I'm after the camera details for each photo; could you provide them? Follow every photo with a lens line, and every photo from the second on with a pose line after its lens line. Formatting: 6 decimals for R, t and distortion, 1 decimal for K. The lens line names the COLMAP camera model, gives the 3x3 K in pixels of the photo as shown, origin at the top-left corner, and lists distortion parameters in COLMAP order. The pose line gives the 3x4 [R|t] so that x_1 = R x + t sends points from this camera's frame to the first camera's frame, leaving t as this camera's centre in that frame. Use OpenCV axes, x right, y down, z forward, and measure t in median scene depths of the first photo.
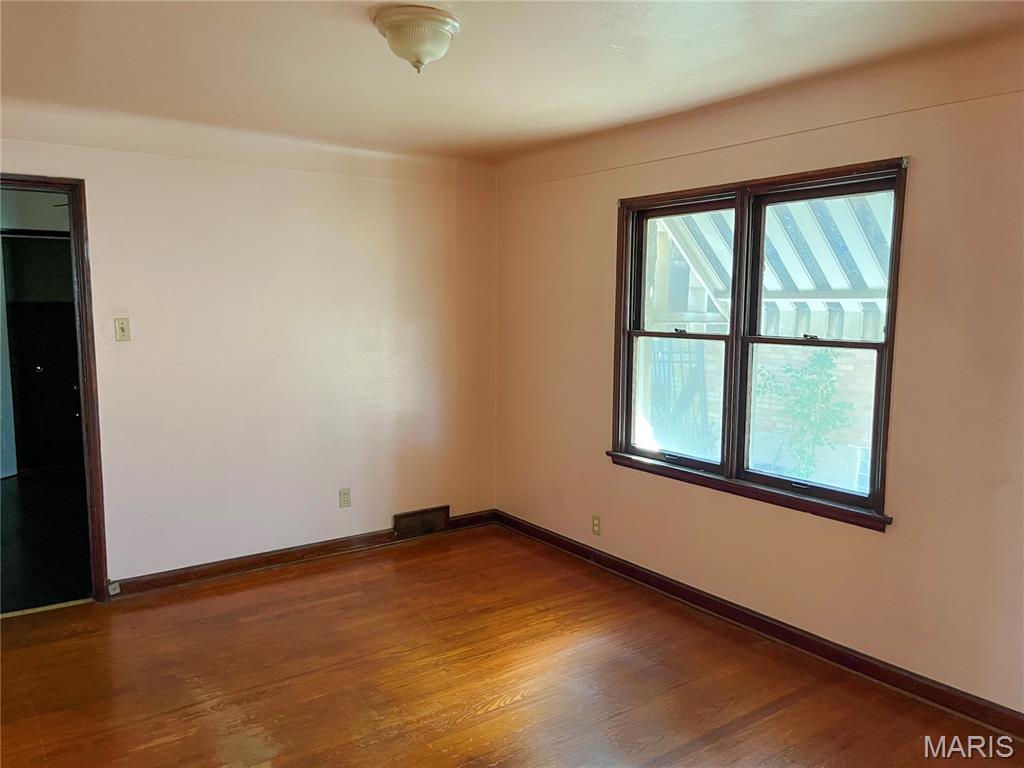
lens RADIAL K [[779.5, 0, 526.3], [0, 779.5, 399.4], [0, 0, 1]] dist [0.070616, -0.055545]
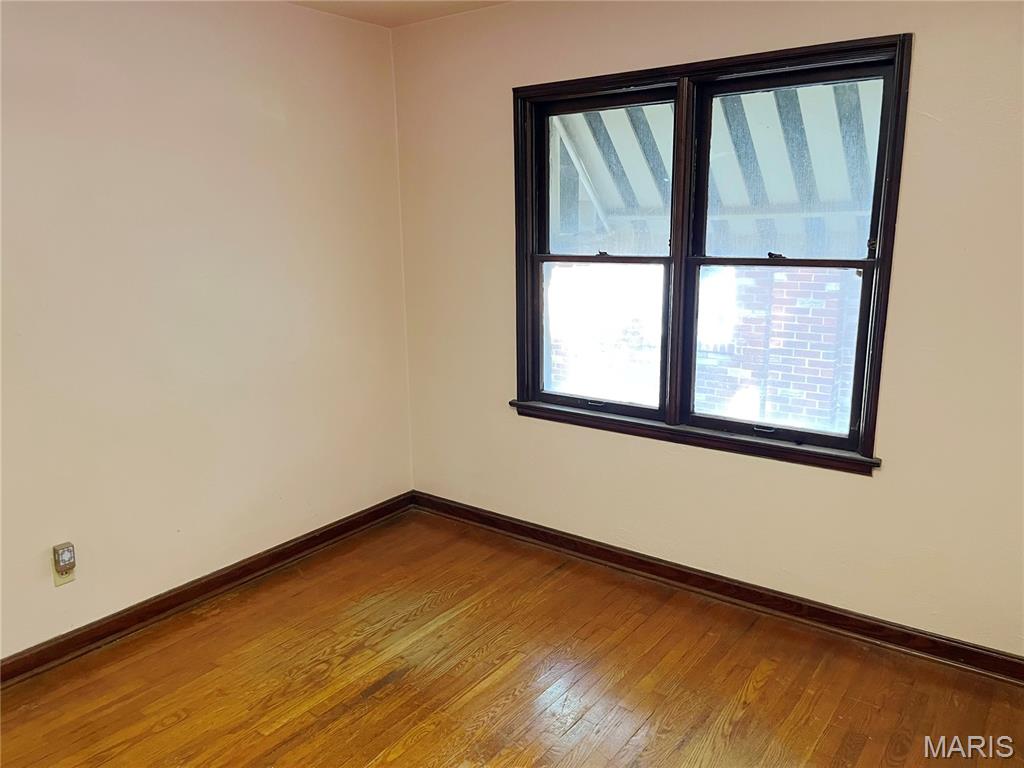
lens RADIAL K [[779.5, 0, 490.0], [0, 779.5, 405.2], [0, 0, 1]] dist [0.070616, -0.055545]
pose [[0.960624, -0.078835, 0.266432, -0.164074], [0.050087, 0.992328, 0.113033, -0.028708], [-0.273299, -0.095237, 0.957203, 0.229581]]
